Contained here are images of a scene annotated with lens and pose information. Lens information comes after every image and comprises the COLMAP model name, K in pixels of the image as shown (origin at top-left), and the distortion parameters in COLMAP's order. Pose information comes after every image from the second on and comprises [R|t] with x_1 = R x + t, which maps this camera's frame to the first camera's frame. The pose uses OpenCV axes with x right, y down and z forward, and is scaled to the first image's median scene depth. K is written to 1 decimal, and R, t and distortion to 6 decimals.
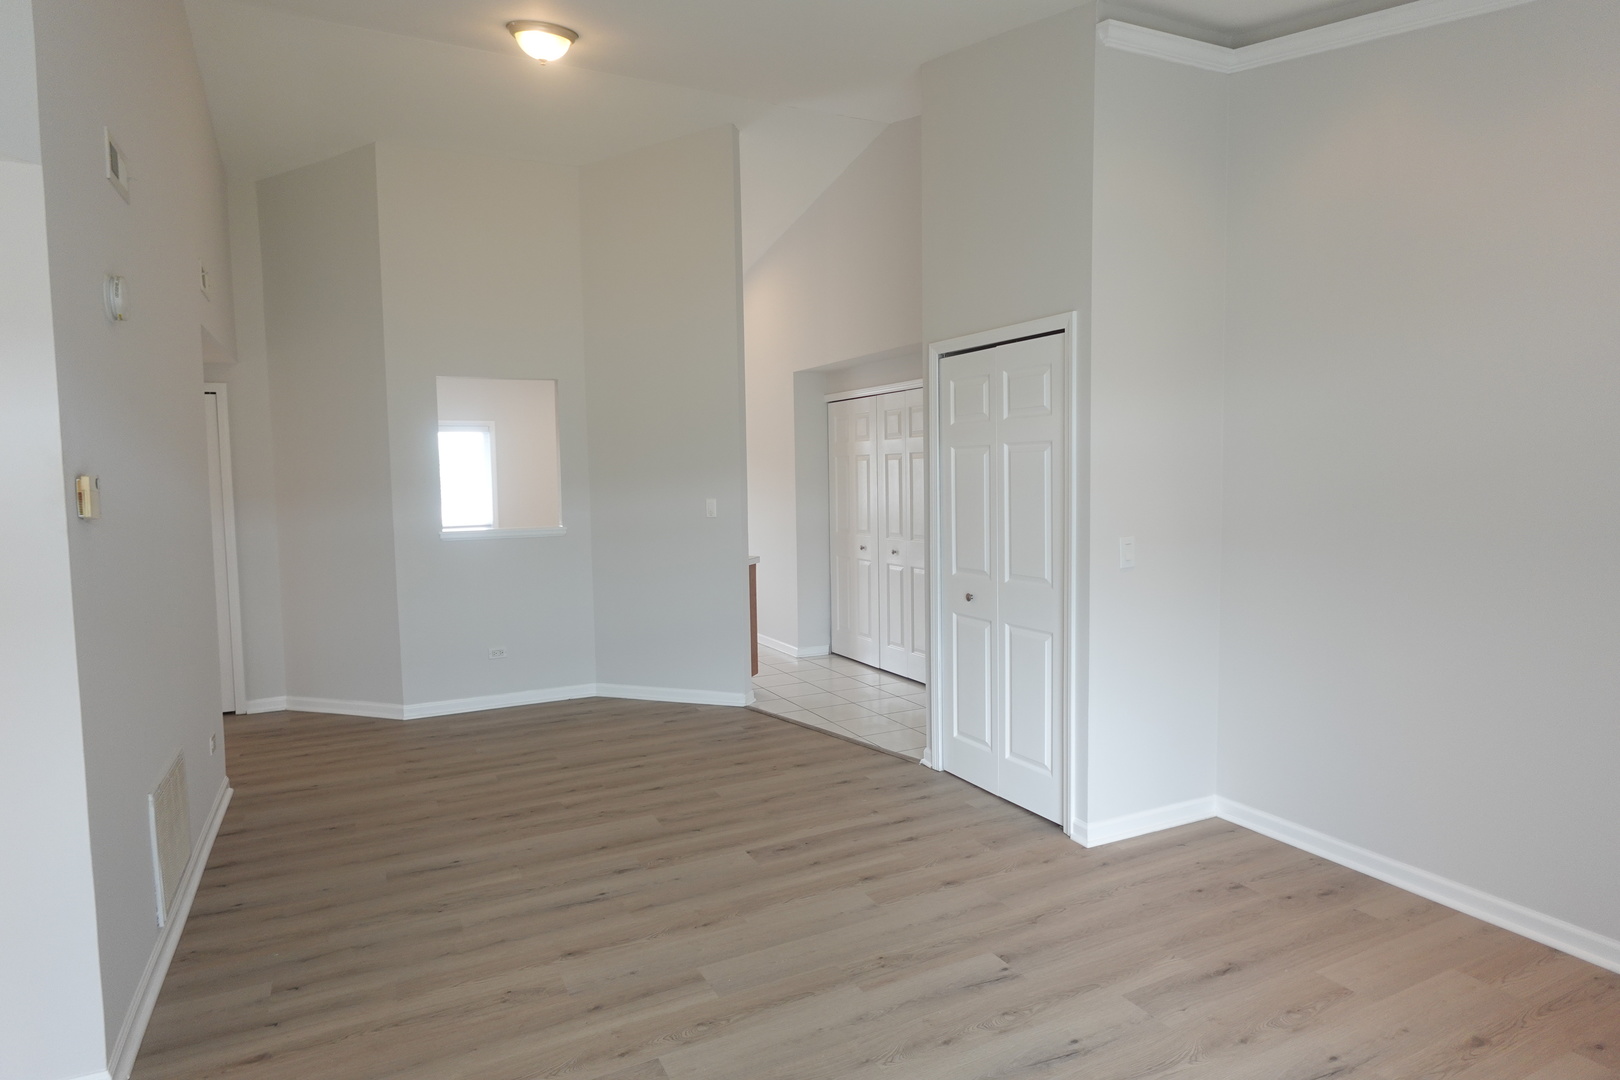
lens RADIAL K [[918.4, 0, 810.0], [0, 918.4, 540.0], [0, 0, 1]] dist [-0.006866, 0.005908]
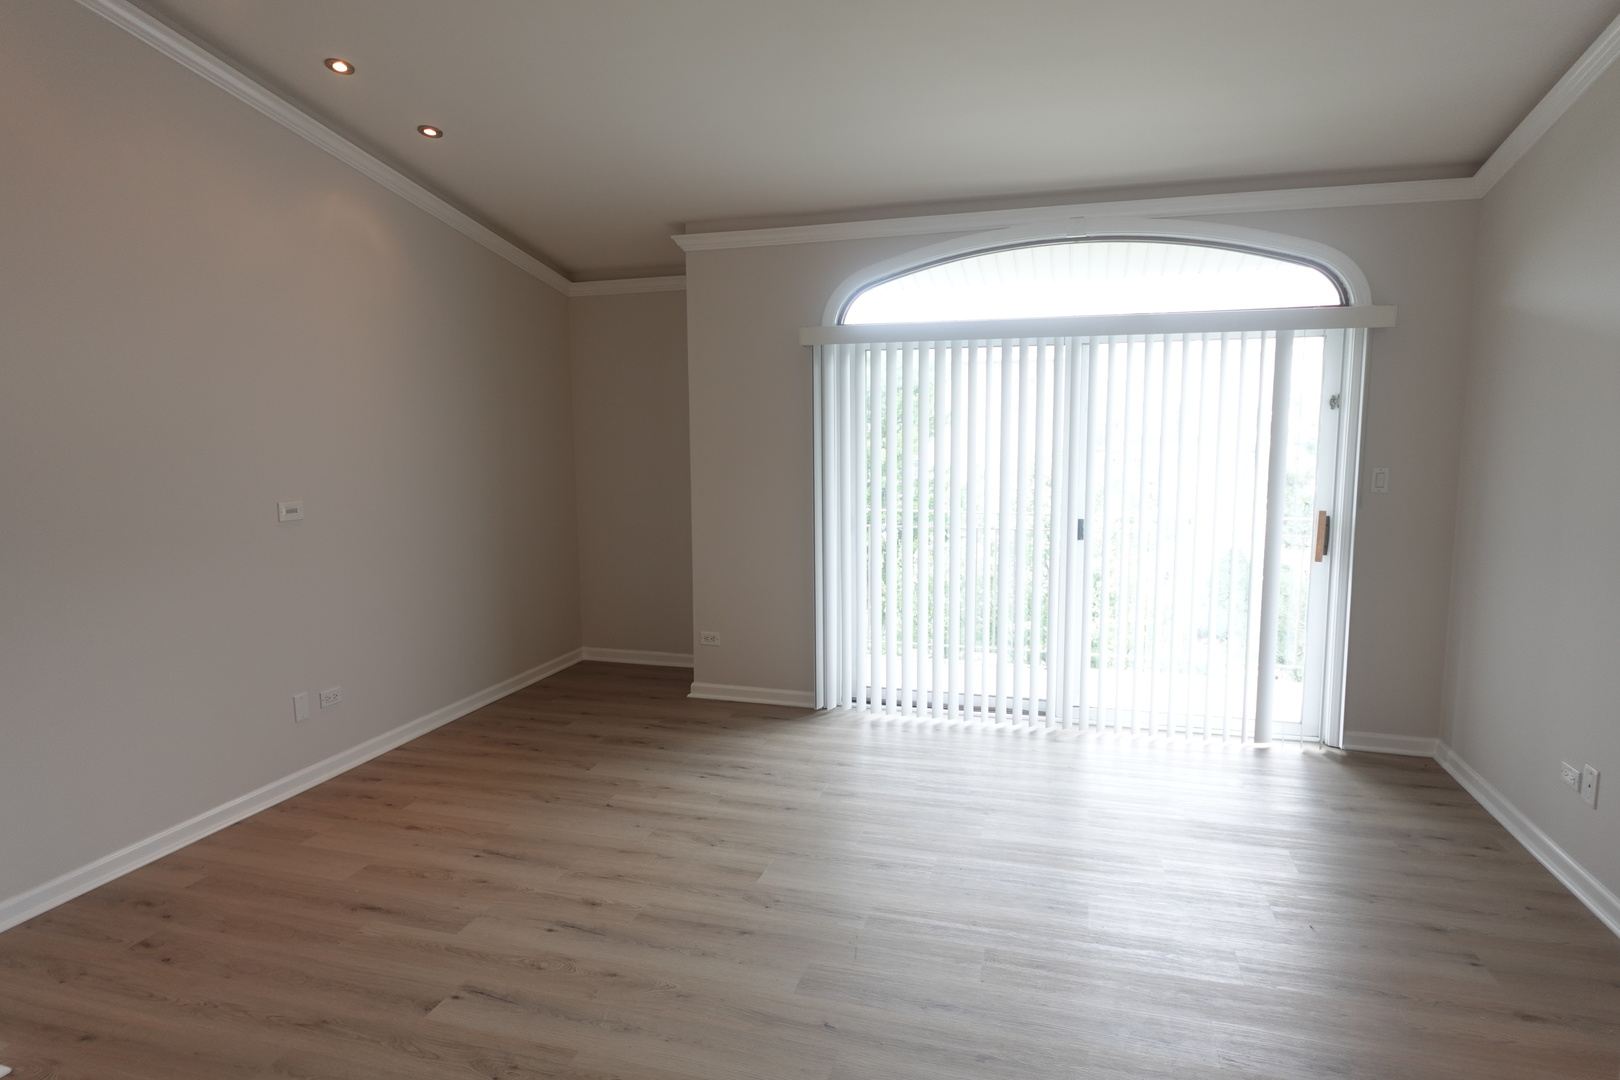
lens RADIAL K [[918.4, 0, 810.0], [0, 918.4, 540.0], [0, 0, 1]] dist [-0.006866, 0.005908]
pose [[-0.725640, -0.064100, 0.685083, -0.481749], [0.070001, 0.983608, 0.166177, -0.076023], [-0.684505, 0.168541, -0.709258, 1.016586]]
